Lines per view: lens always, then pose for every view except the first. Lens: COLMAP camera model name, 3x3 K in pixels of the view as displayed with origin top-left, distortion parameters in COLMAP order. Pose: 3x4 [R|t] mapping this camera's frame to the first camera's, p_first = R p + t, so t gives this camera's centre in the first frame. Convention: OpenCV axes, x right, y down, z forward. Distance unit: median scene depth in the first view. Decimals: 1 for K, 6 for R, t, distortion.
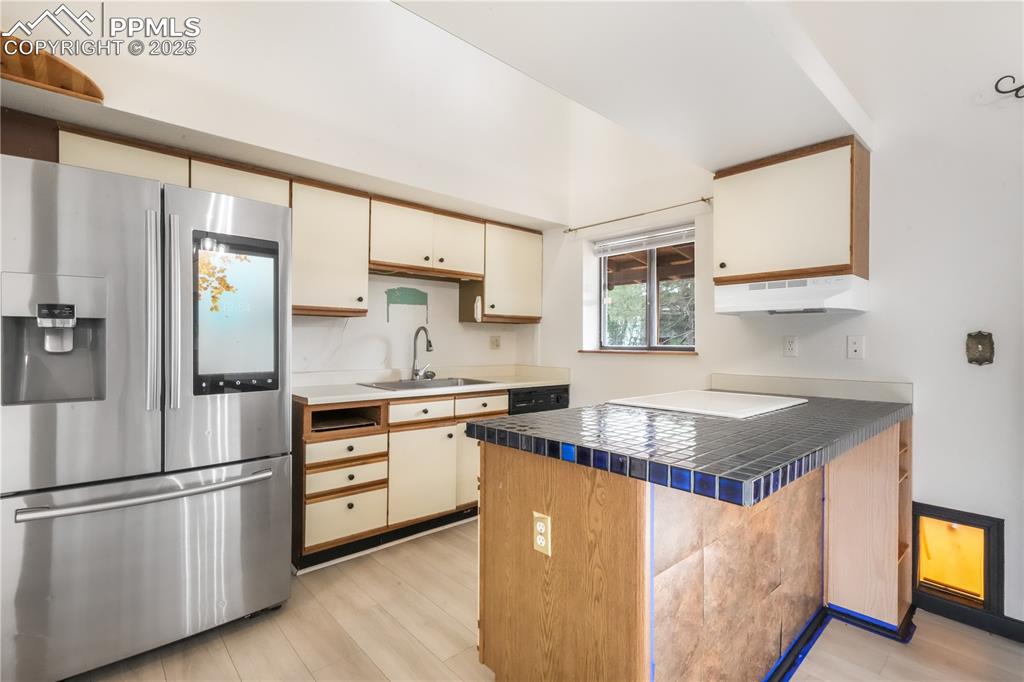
lens RADIAL K [[466.9, 0, 512.0], [0, 466.9, 341.0], [0, 0, 1]] dist [0.015688, 0.000334]
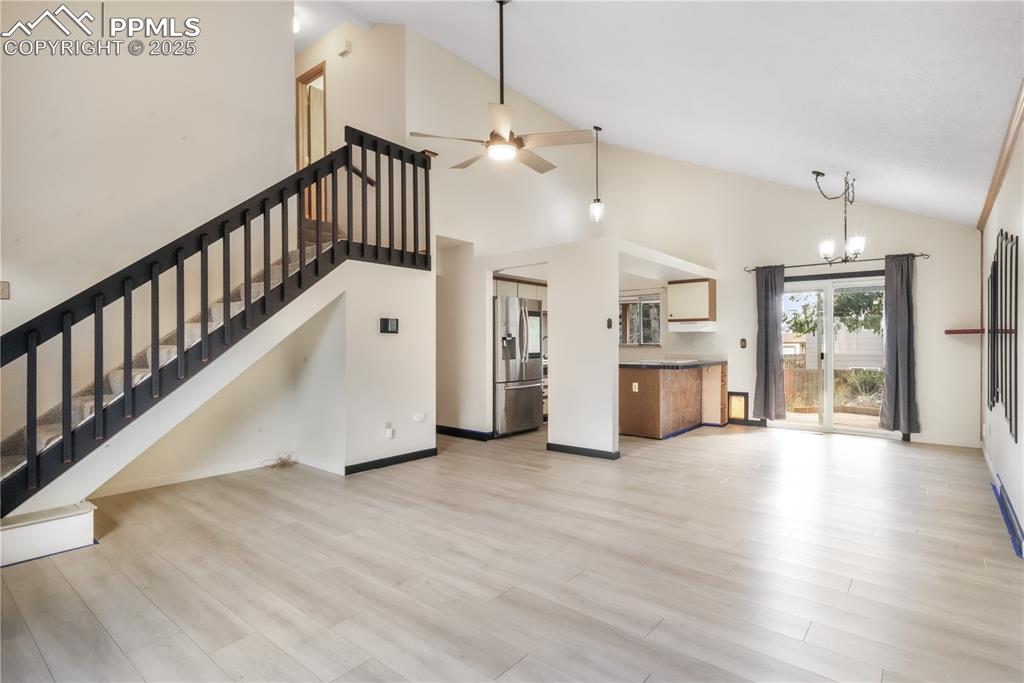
lens RADIAL K [[516.3, 0, 512.0], [0, 516.3, 341.5], [0, 0, 1]] dist [0.018800, -0.000026]
pose [[0.988650, -0.008184, 0.150017, -1.132885], [0.007899, 0.999966, 0.002491, -0.020335], [-0.150033, -0.001277, 0.988680, -2.270904]]
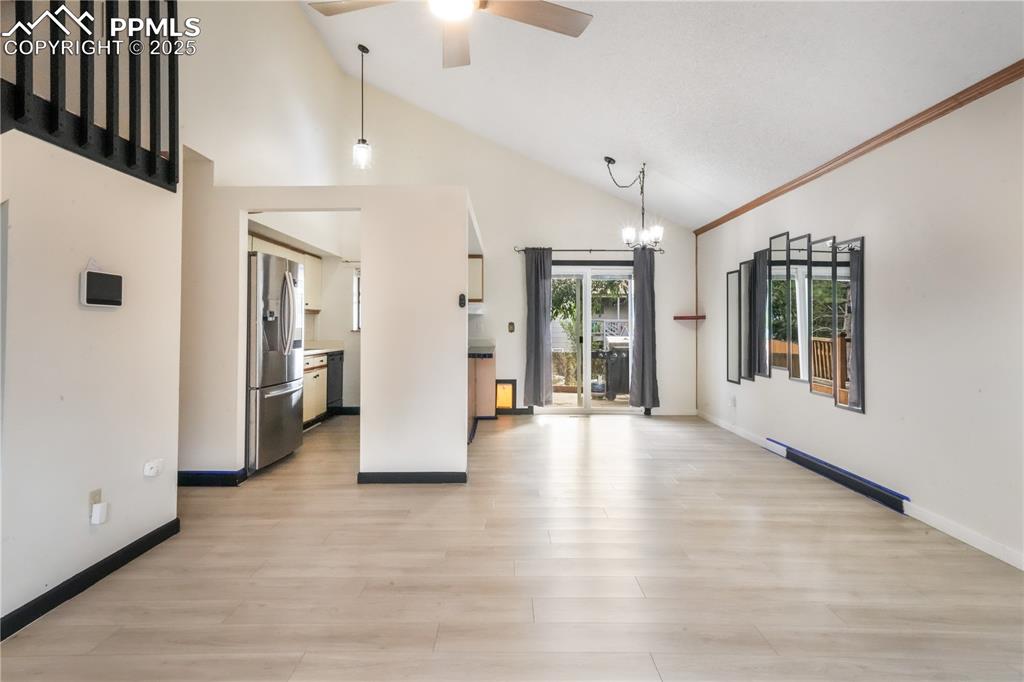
lens RADIAL K [[541.3, 0, 507.6], [0, 541.3, 315.4], [0, 0, 1]] dist [0.019554, -0.000381]
pose [[0.666949, 0.010047, 0.745035, -1.637727], [-0.001115, 0.999921, -0.012485, -0.018794], [-0.745102, 0.007496, 0.666908, -1.324287]]
